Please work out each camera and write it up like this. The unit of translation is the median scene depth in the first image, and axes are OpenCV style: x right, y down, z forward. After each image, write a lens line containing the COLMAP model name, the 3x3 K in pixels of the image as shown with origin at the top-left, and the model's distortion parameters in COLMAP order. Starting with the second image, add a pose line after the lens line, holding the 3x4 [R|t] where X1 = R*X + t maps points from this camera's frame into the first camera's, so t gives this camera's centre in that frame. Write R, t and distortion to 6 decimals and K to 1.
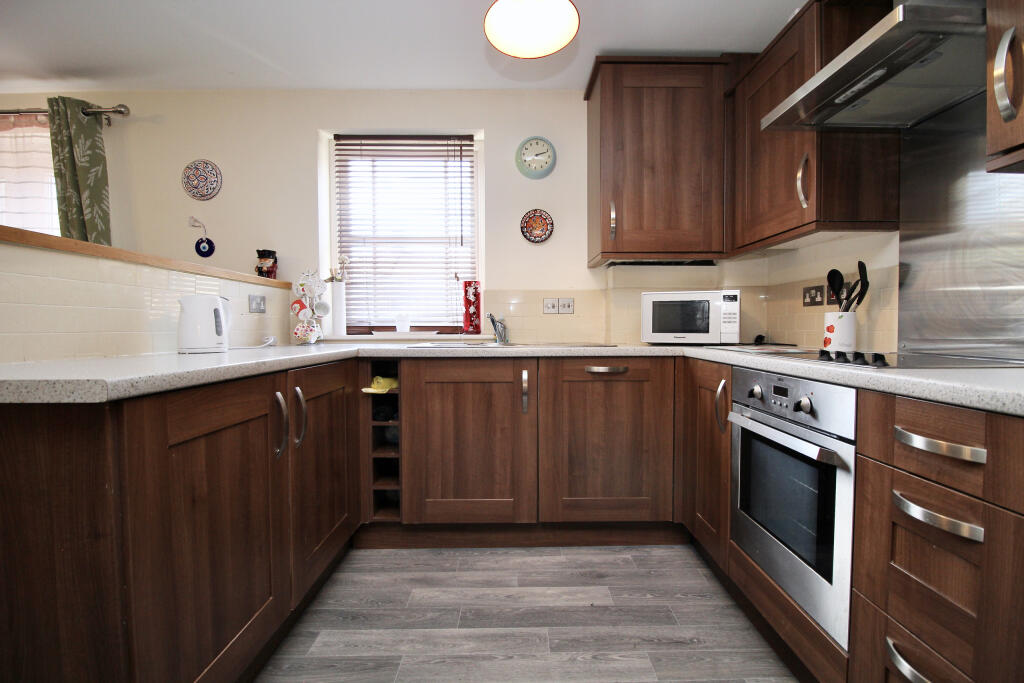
lens RADIAL K [[476.2, 0, 514.7], [0, 476.2, 339.9], [0, 0, 1]] dist [-0.004283, -0.004315]
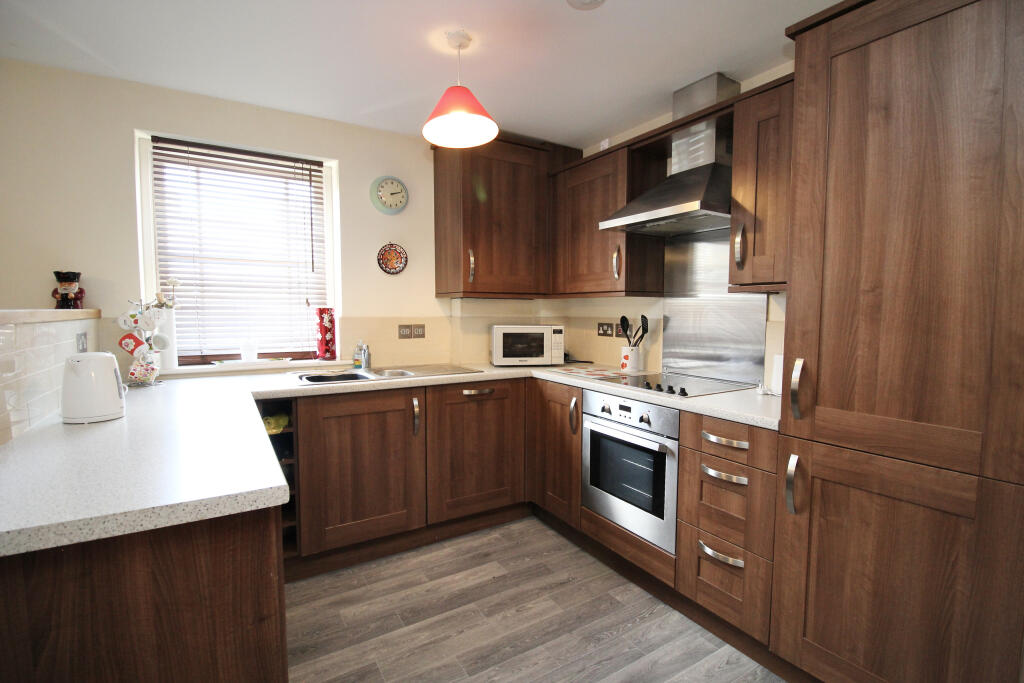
lens RADIAL K [[476.2, 0, 515.7], [0, 476.2, 343.7], [0, 0, 1]] dist [-0.004283, -0.004315]
pose [[0.856562, -0.031598, 0.515075, -0.359606], [0.011505, 0.999045, 0.042155, -0.113851], [-0.515915, -0.030183, 0.856108, -0.108141]]
